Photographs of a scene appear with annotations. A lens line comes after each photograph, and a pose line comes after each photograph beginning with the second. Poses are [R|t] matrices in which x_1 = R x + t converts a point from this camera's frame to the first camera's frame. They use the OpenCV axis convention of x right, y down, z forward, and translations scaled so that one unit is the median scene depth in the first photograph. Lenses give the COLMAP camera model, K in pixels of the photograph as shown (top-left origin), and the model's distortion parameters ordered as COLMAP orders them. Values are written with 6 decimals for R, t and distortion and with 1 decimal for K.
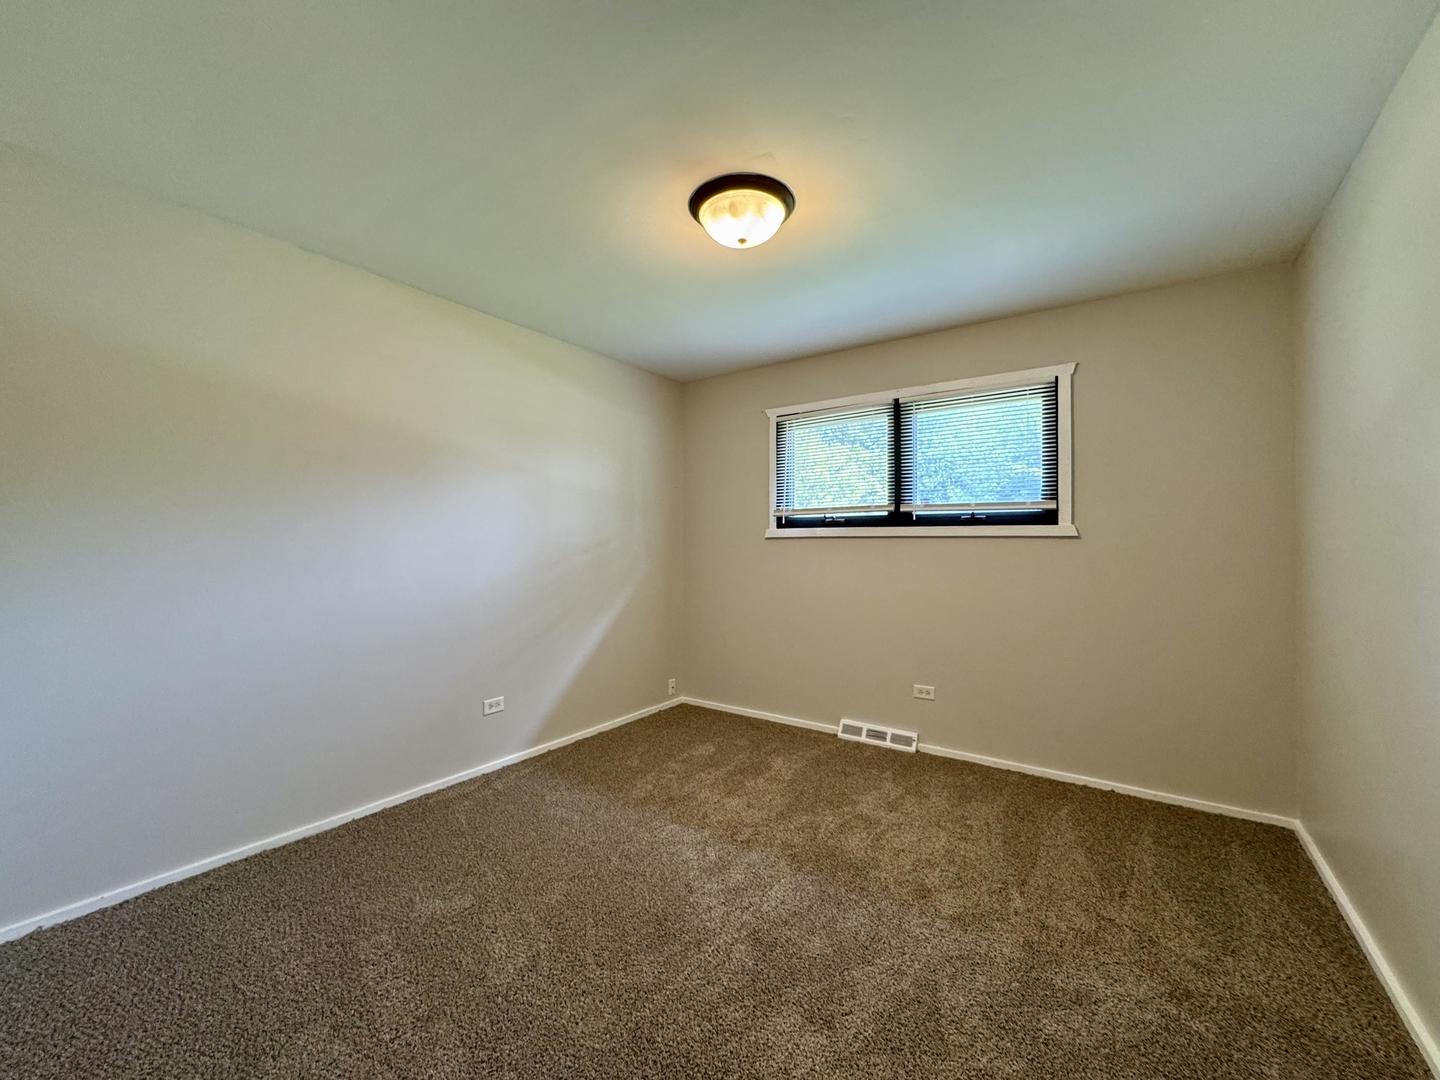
lens RADIAL K [[574.6, 0, 720.0], [0, 574.6, 540.0], [0, 0, 1]] dist [-0.002427, 0.000330]
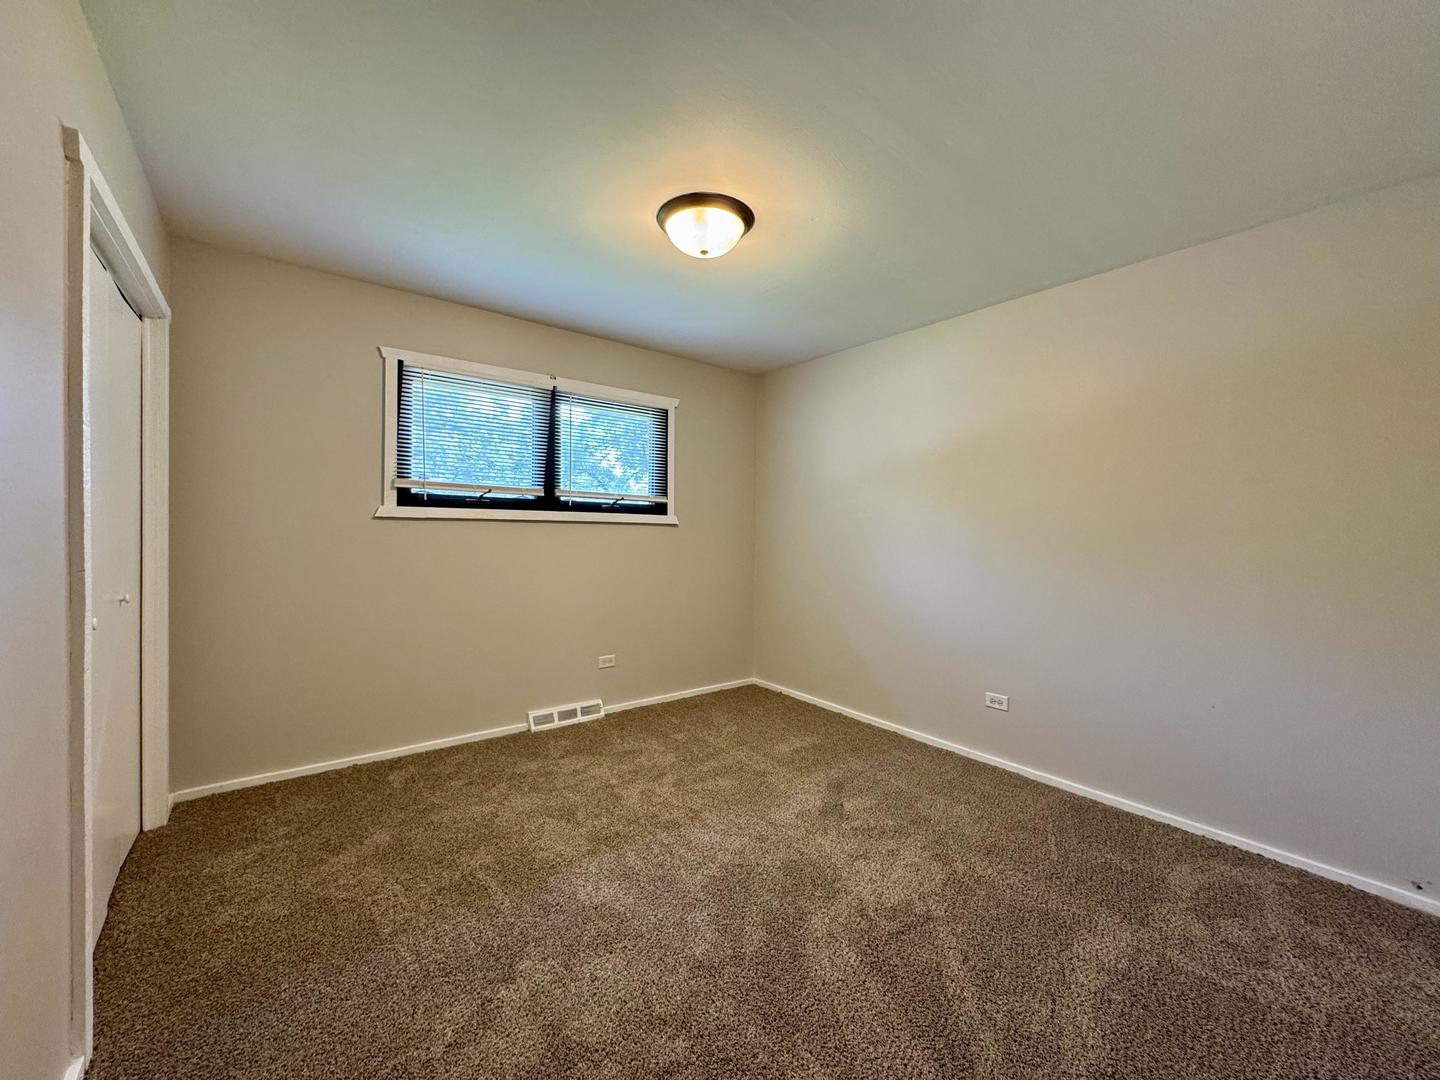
lens RADIAL K [[574.6, 0, 720.0], [0, 574.6, 540.0], [0, 0, 1]] dist [-0.002427, 0.000330]
pose [[0.275919, -0.013039, 0.961092, -0.622380], [-0.019347, 0.999630, 0.019116, 0.003528], [-0.960986, -0.023869, 0.275565, 0.457540]]
